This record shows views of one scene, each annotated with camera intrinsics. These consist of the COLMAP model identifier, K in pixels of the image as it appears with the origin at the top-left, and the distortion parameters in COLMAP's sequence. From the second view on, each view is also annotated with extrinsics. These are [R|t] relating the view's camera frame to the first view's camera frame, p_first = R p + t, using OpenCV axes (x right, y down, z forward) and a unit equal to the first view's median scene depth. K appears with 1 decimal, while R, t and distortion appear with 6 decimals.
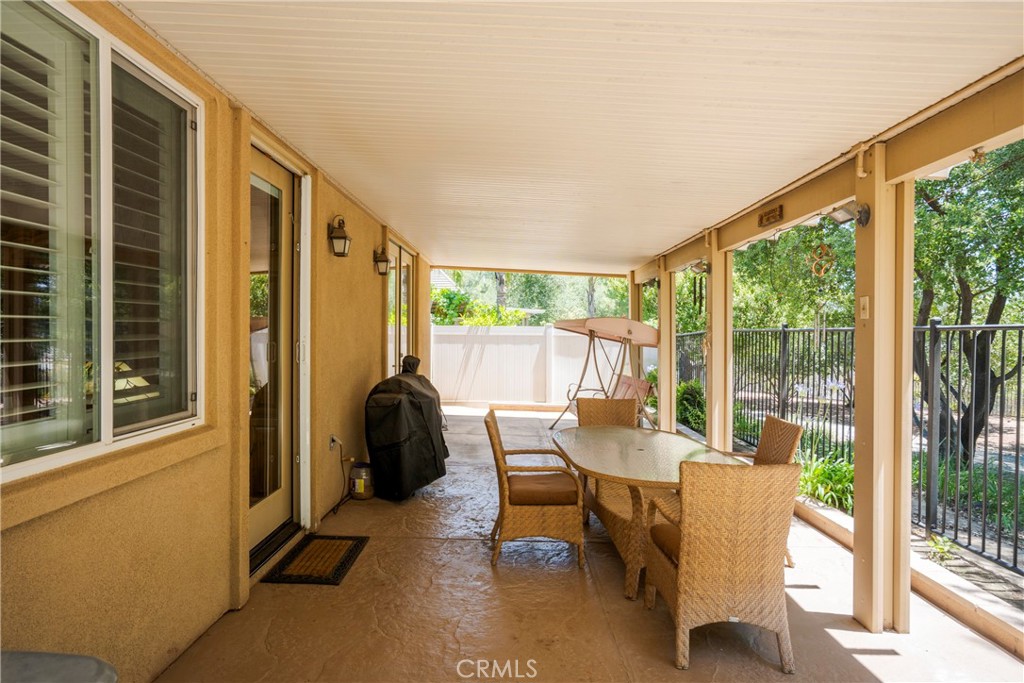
lens RADIAL K [[558.9, 0, 513.4], [0, 558.9, 338.2], [0, 0, 1]] dist [0.023275, 0.001445]
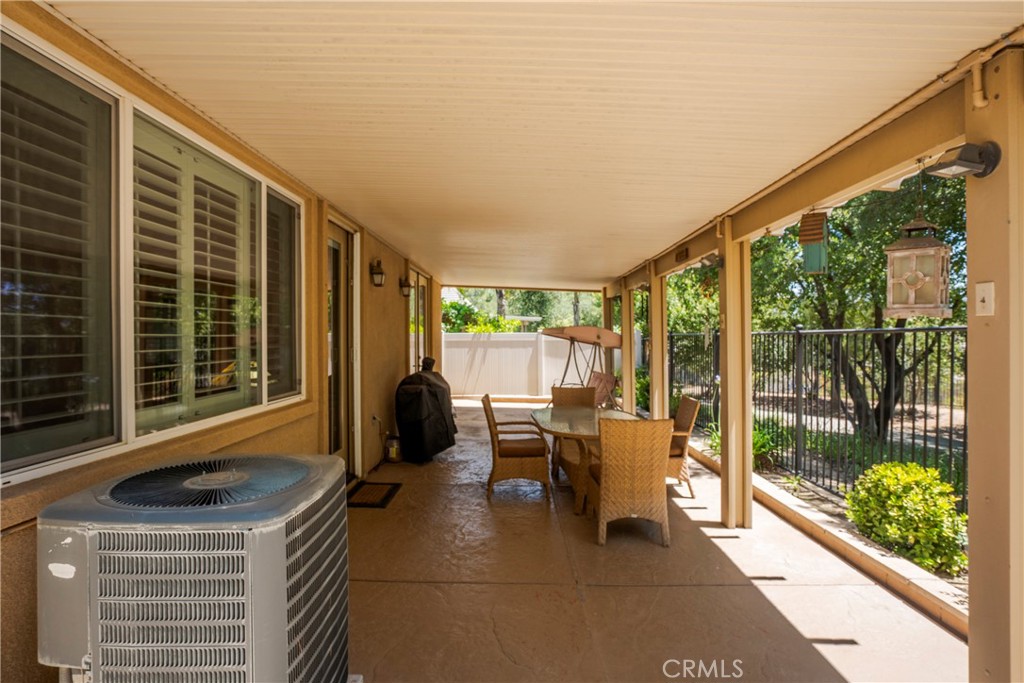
lens RADIAL K [[498.3, 0, 511.7], [0, 498.3, 338.9], [0, 0, 1]] dist [0.000643, -0.000504]
pose [[0.999906, -0.012118, -0.006437, 0.036123], [0.012067, 0.999896, -0.007918, -0.000924], [0.006532, 0.007840, 0.999948, -0.281941]]
